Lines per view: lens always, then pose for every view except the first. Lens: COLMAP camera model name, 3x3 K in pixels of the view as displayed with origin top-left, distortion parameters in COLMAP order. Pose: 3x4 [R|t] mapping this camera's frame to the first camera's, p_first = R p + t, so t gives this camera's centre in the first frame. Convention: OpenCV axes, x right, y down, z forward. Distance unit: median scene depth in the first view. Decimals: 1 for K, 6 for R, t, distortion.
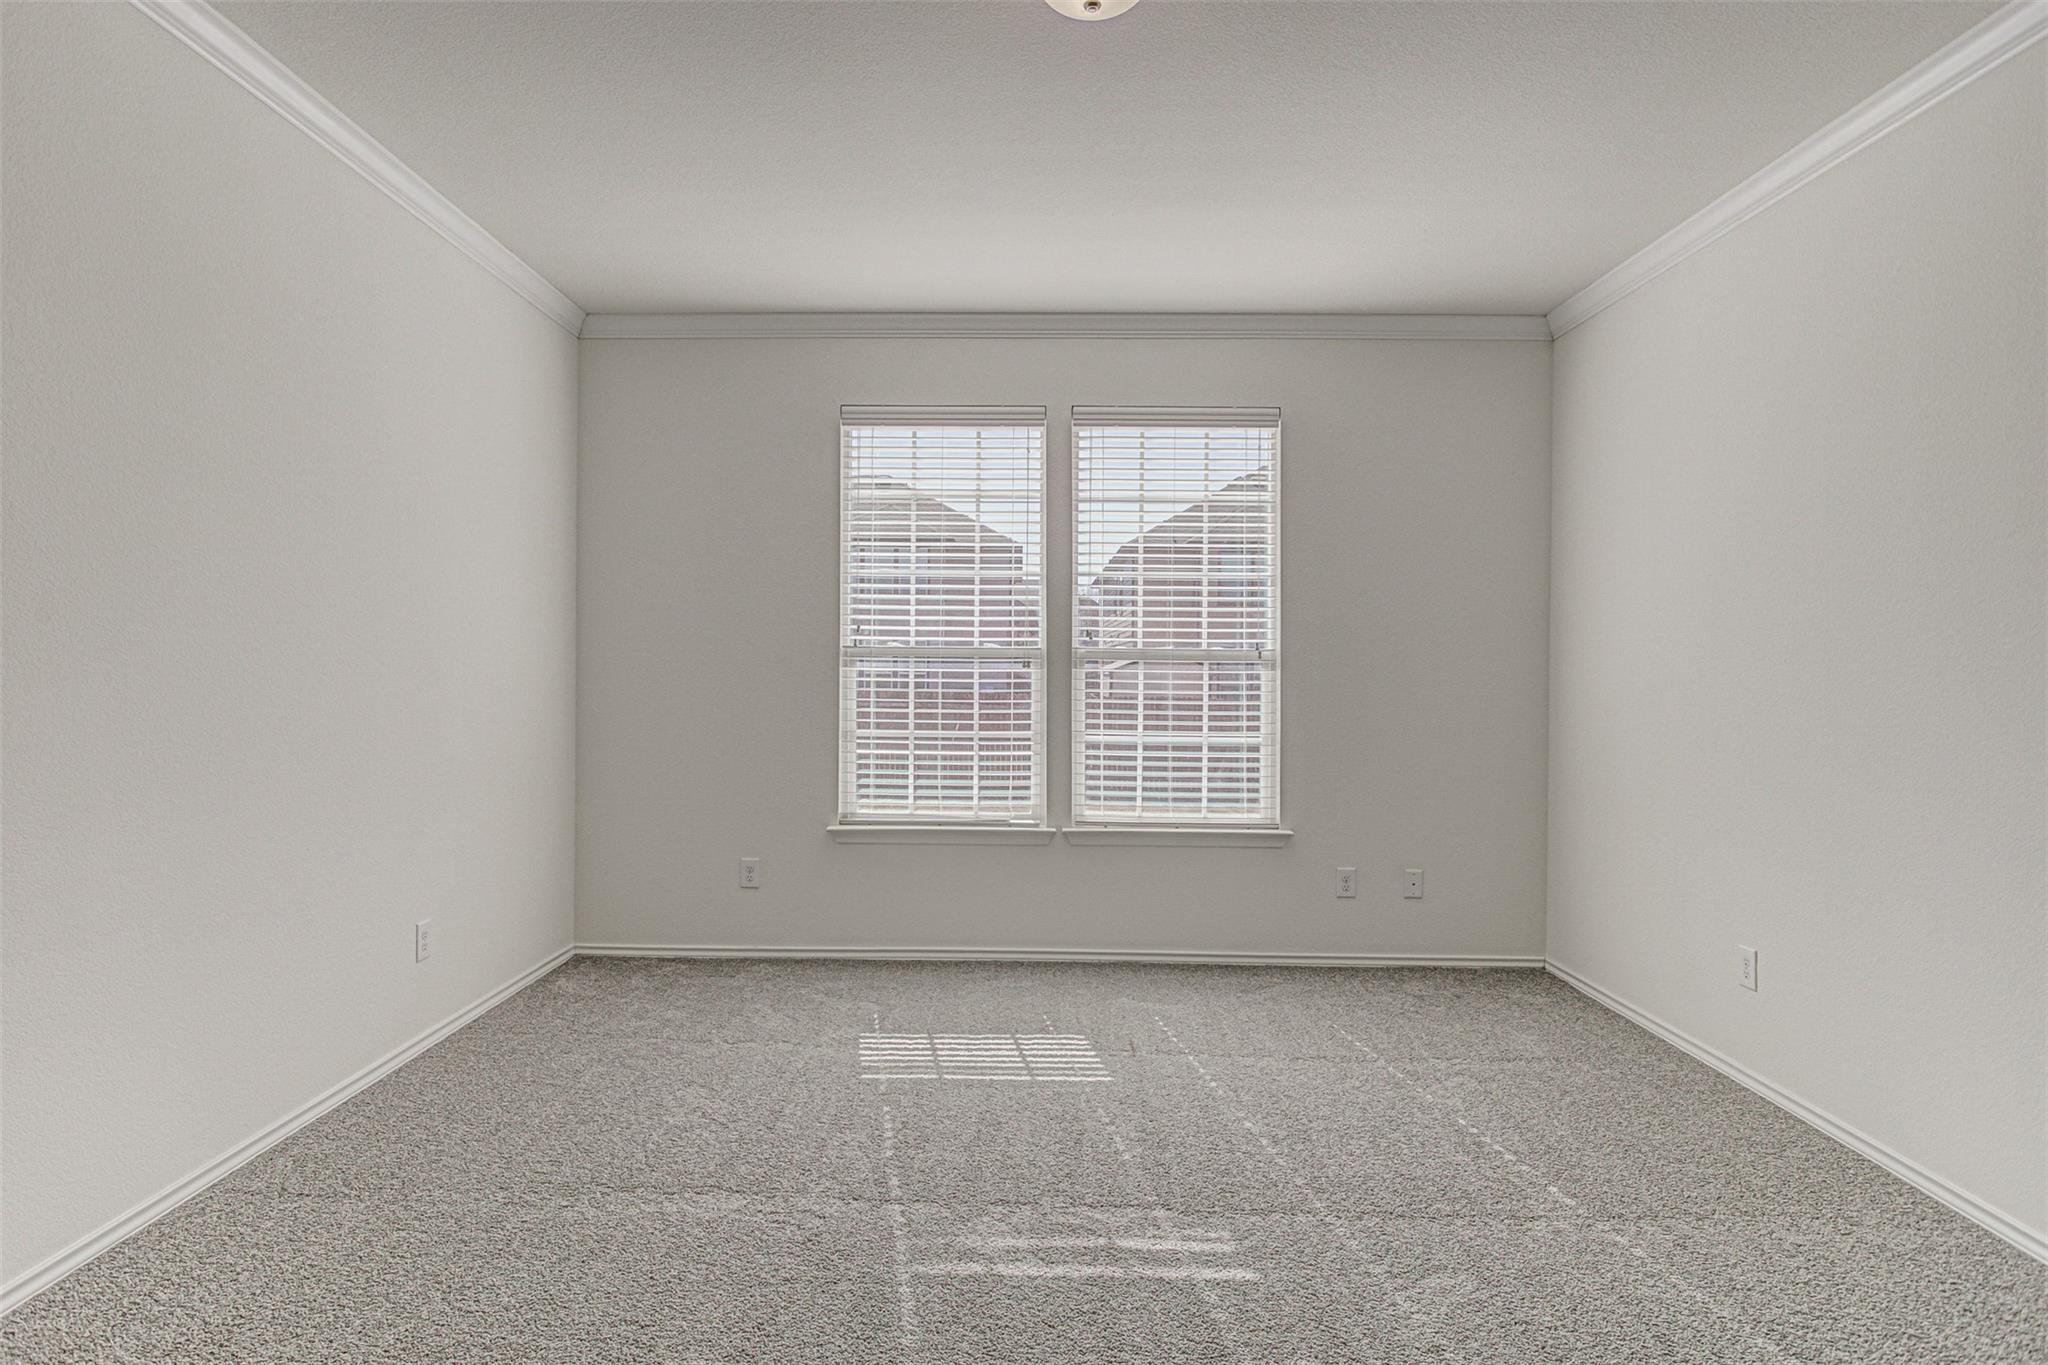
lens RADIAL K [[1177.2, 0, 1005.7], [0, 1177.2, 661.8], [0, 0, 1]] dist [0.007748, 0.000411]
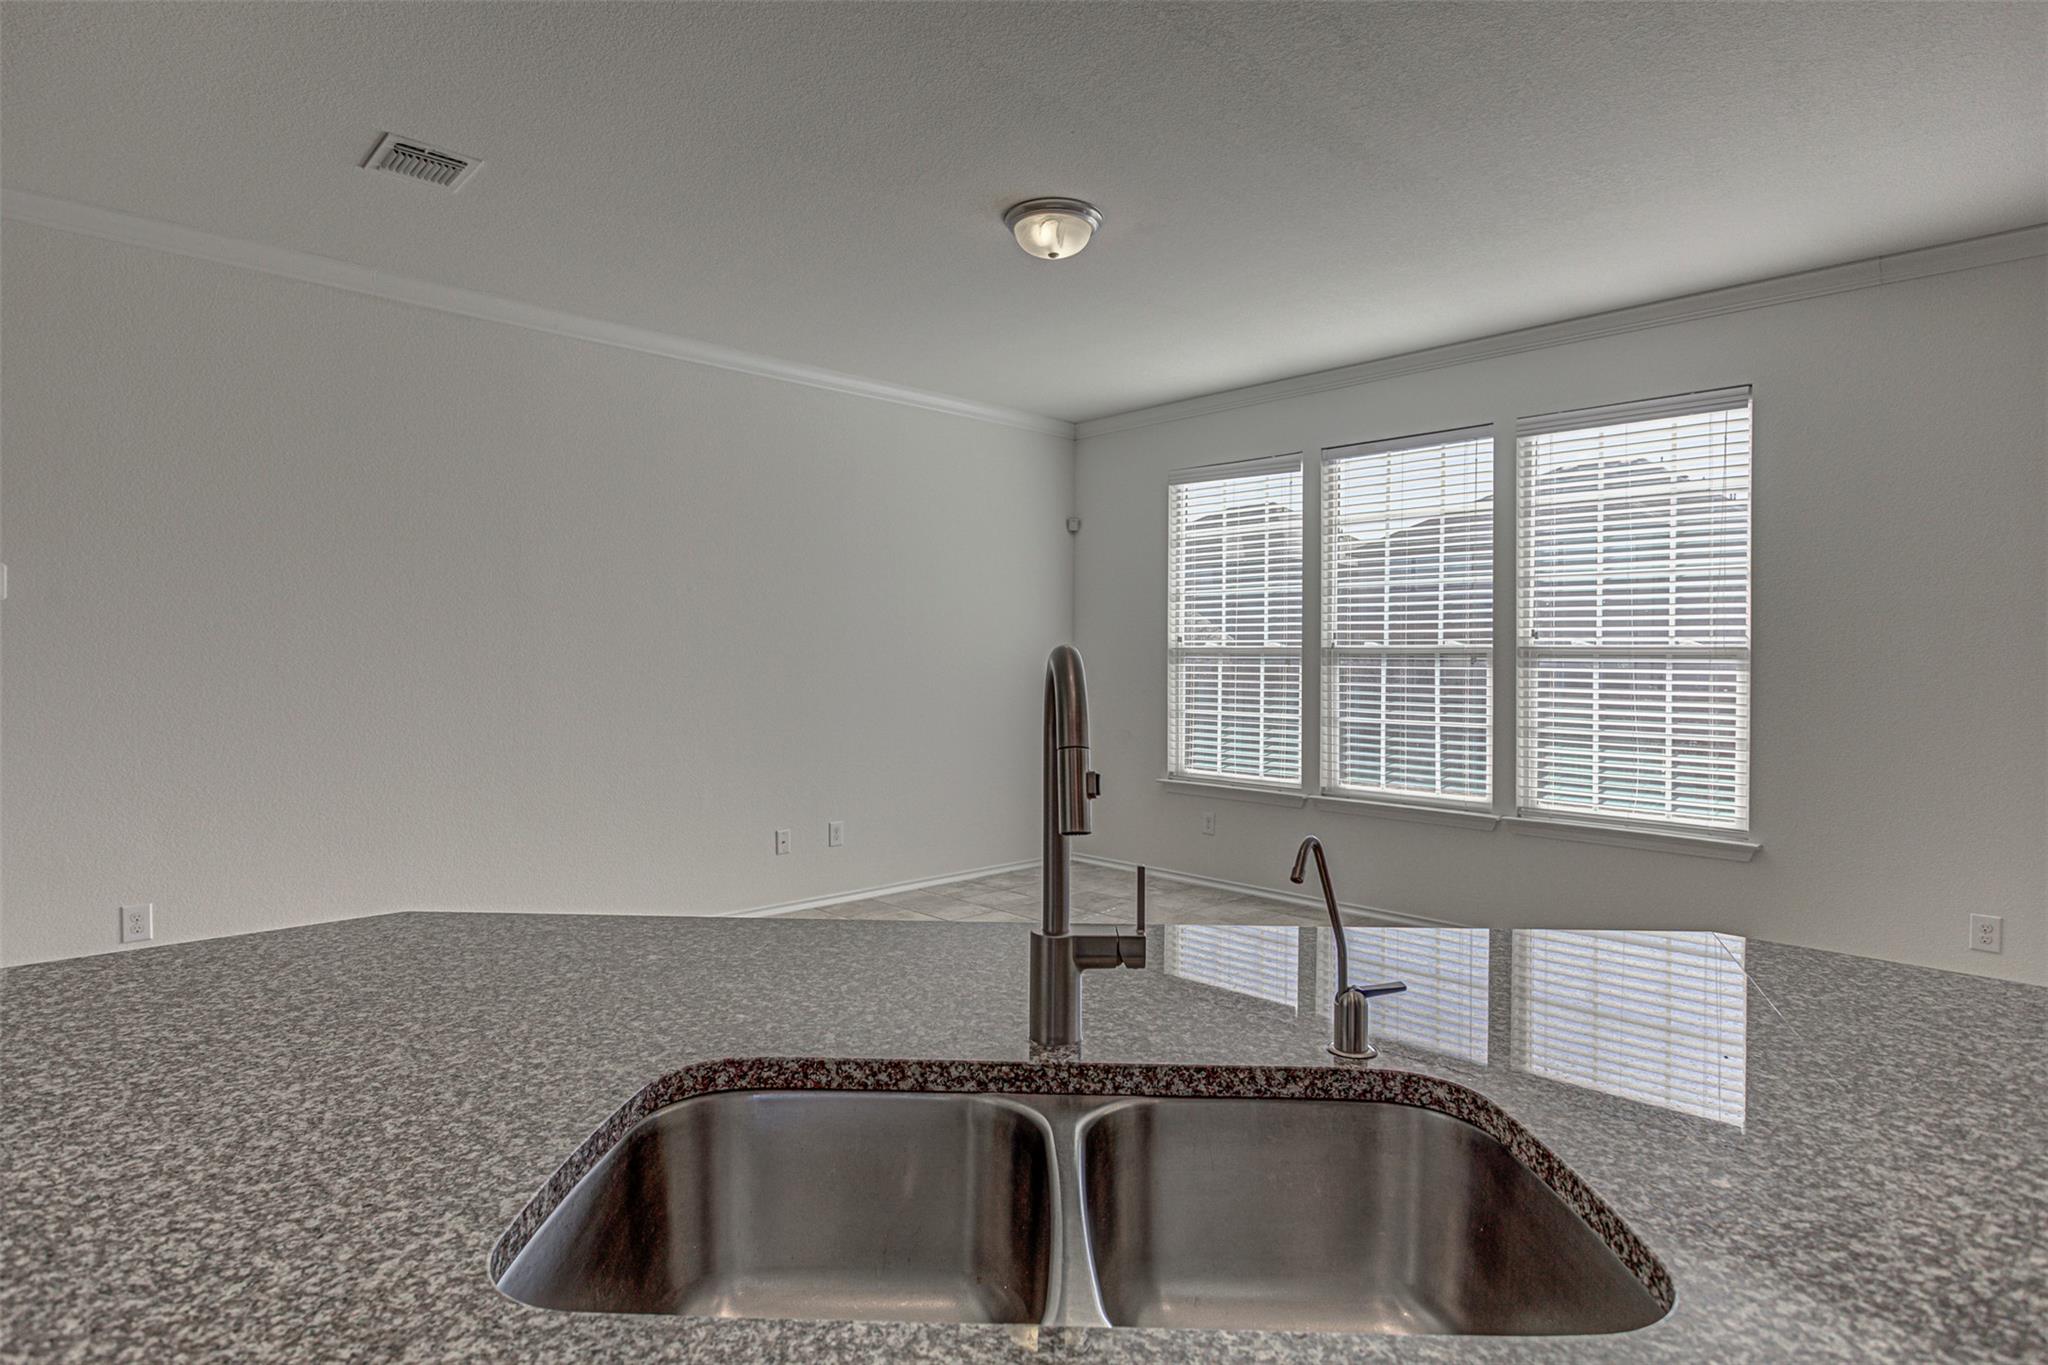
lens RADIAL K [[1074.5, 0, 990.5], [0, 1074.5, 668.1], [0, 0, 1]] dist [-0.003963, 0.000778]
pose [[0.699036, 0.004088, -0.715074, 0.415369], [-0.001718, 0.999990, 0.004038, 0.003761], [0.715084, -0.001595, 0.699037, -0.011164]]
